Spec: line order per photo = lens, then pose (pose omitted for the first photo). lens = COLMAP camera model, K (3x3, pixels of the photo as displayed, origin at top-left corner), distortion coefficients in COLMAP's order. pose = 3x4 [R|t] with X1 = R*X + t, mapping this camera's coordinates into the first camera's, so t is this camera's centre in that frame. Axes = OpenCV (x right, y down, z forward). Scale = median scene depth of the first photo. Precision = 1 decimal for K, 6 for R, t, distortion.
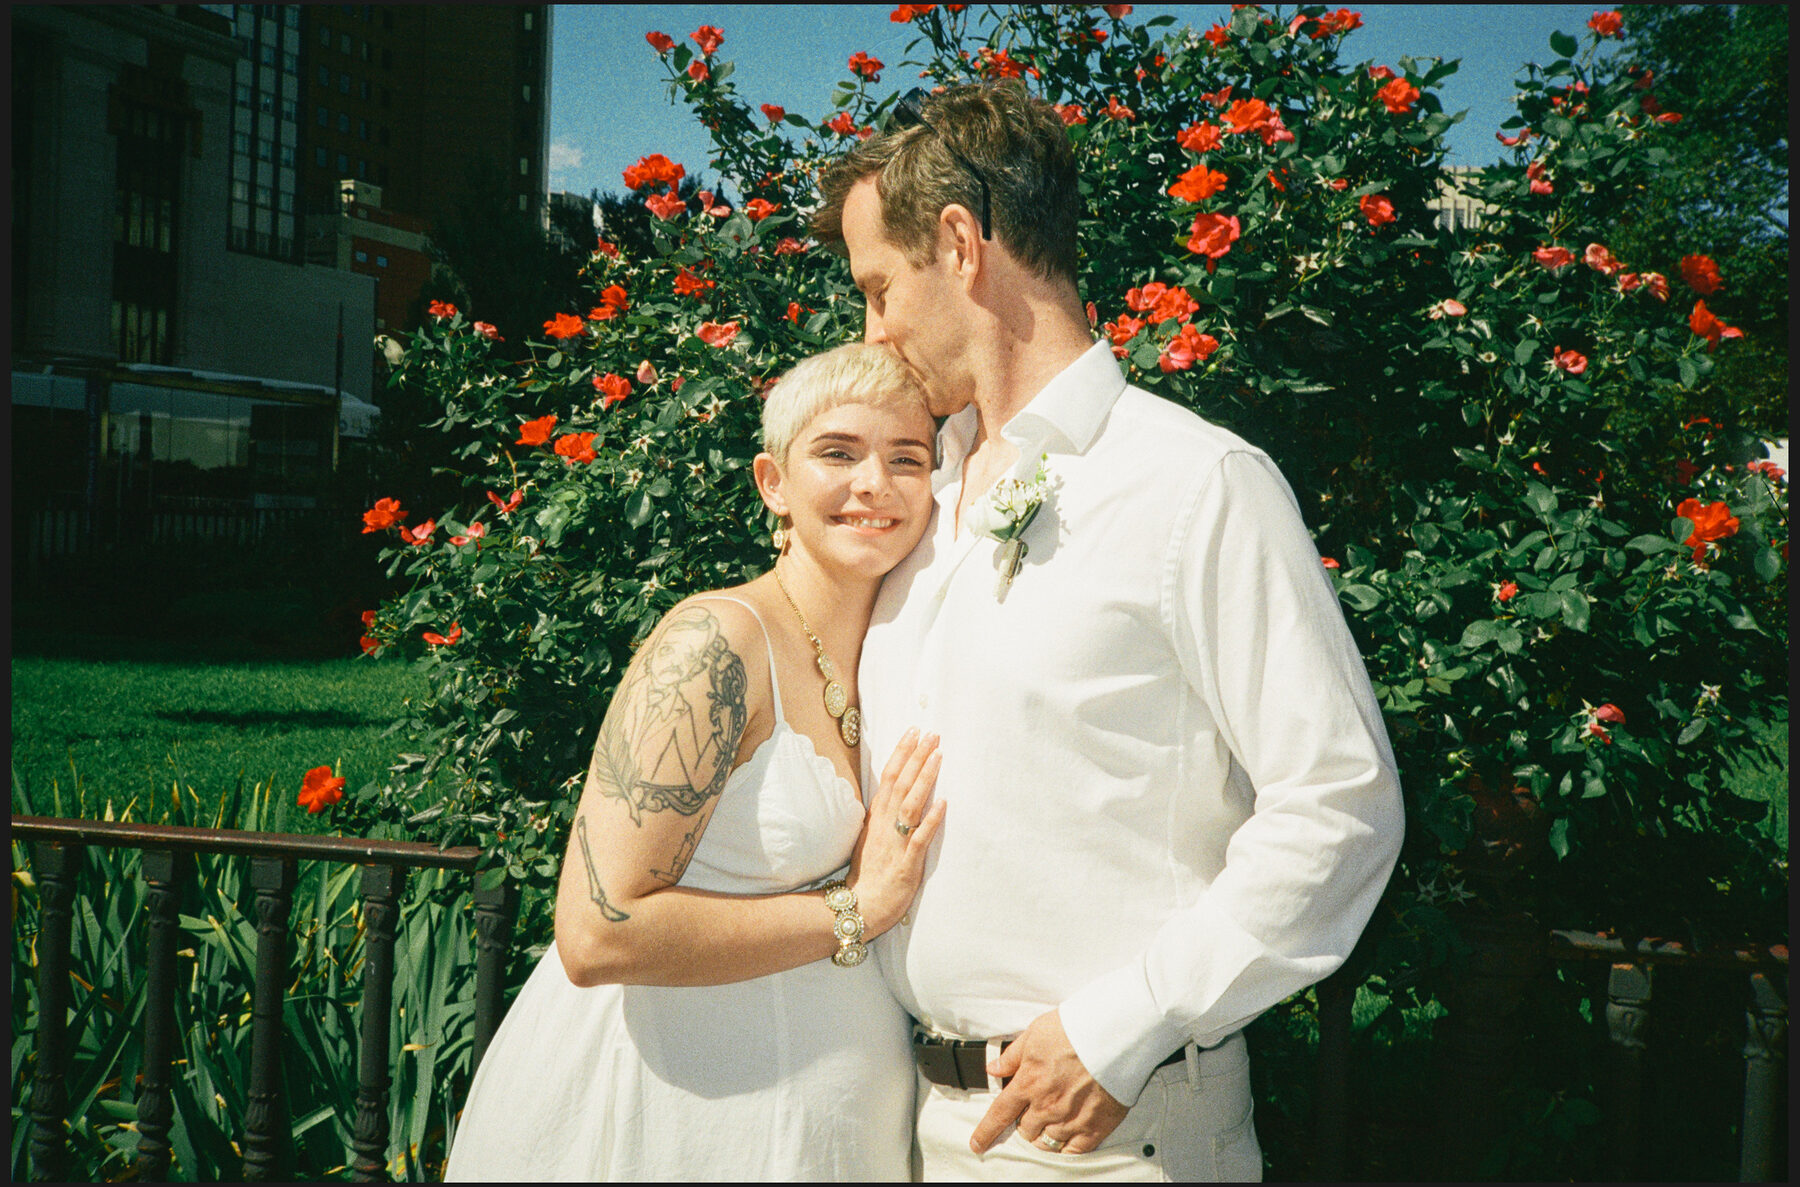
lens RADIAL K [[1899.7, 0, 901.9], [0, 1899.7, 623.6], [0, 0, 1]] dist [0.007154, 0.005250]
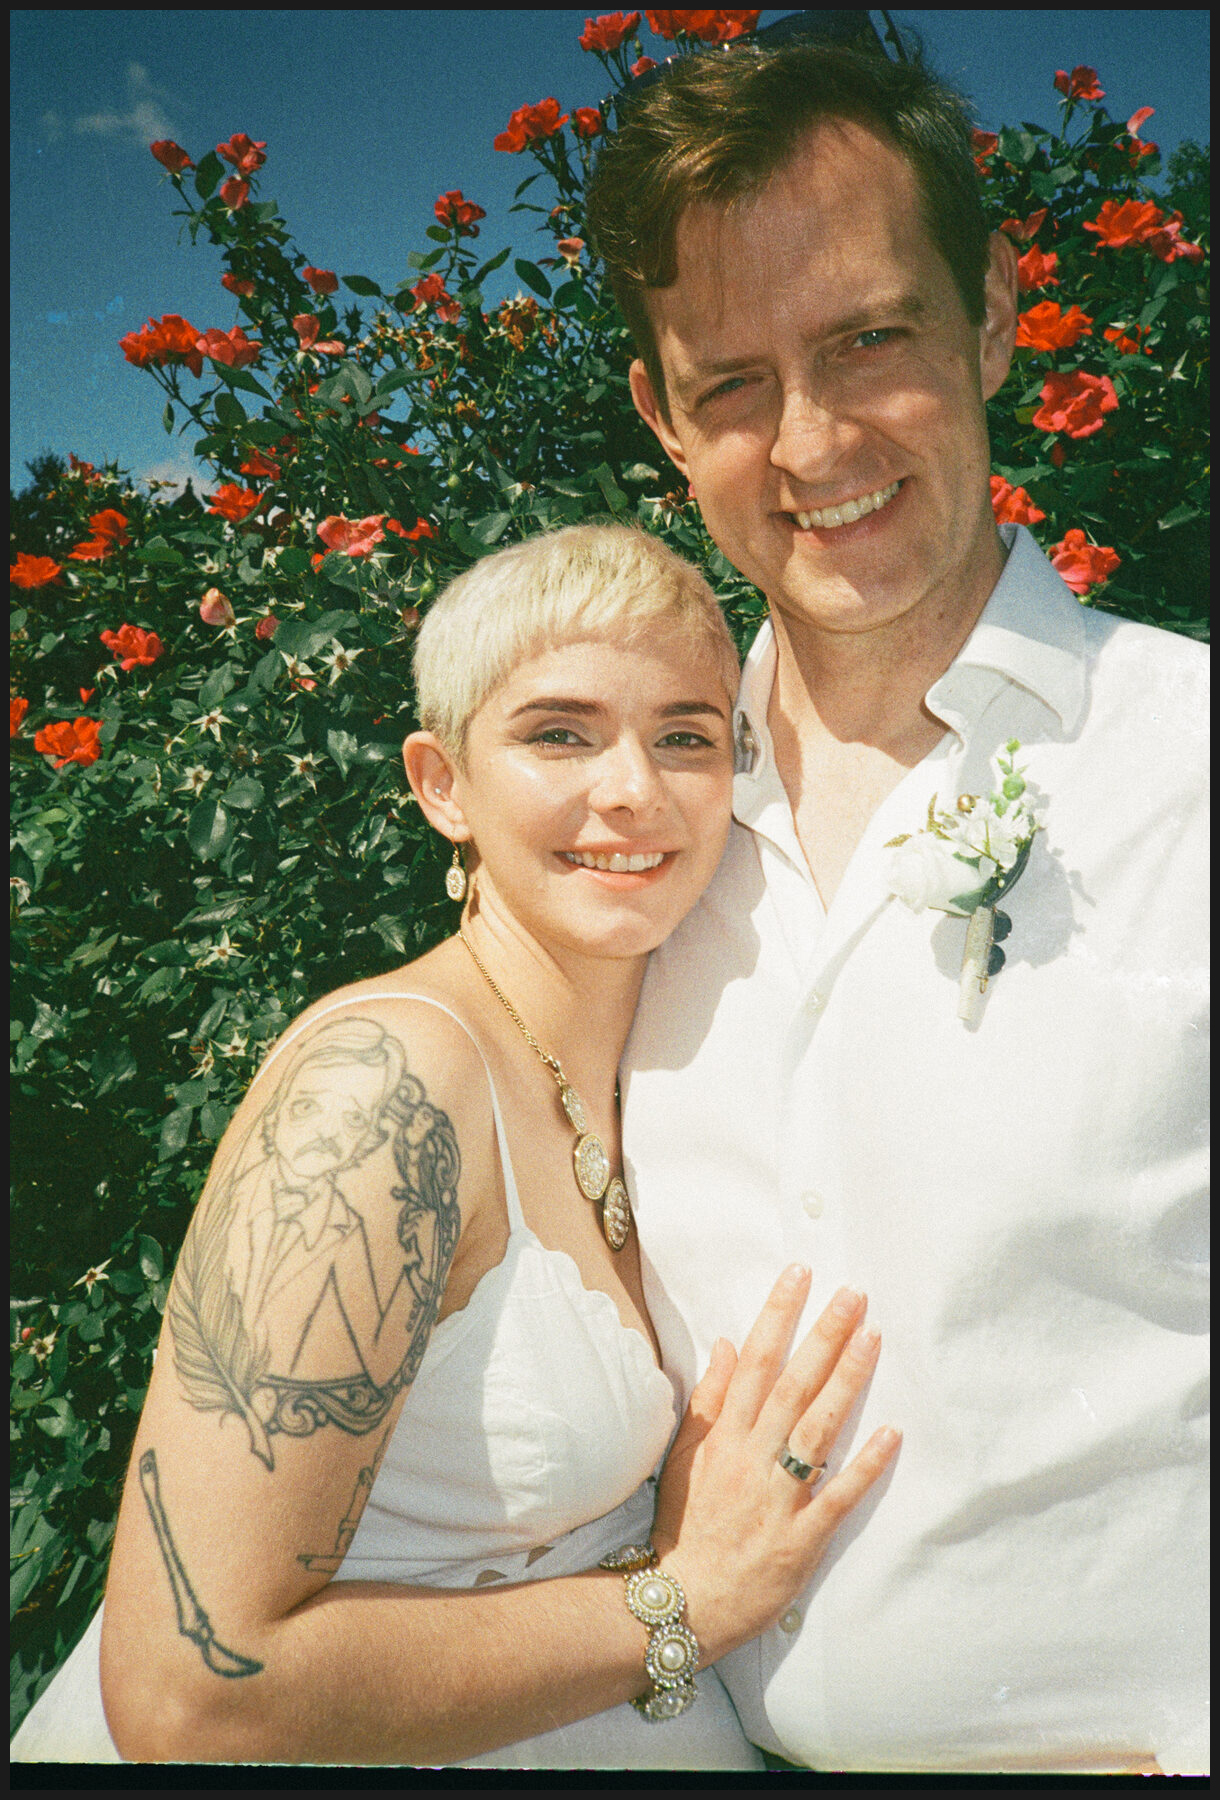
lens RADIAL K [[1825.8, 0, 610.0], [0, 1825.8, 900.0], [0, 0, 1]] dist [0.104460, -0.377079]
pose [[0.988296, -0.022411, 0.150891, -0.107452], [0.025181, 0.999547, -0.016472, -0.030082], [-0.150454, 0.020079, 0.988413, 0.451827]]
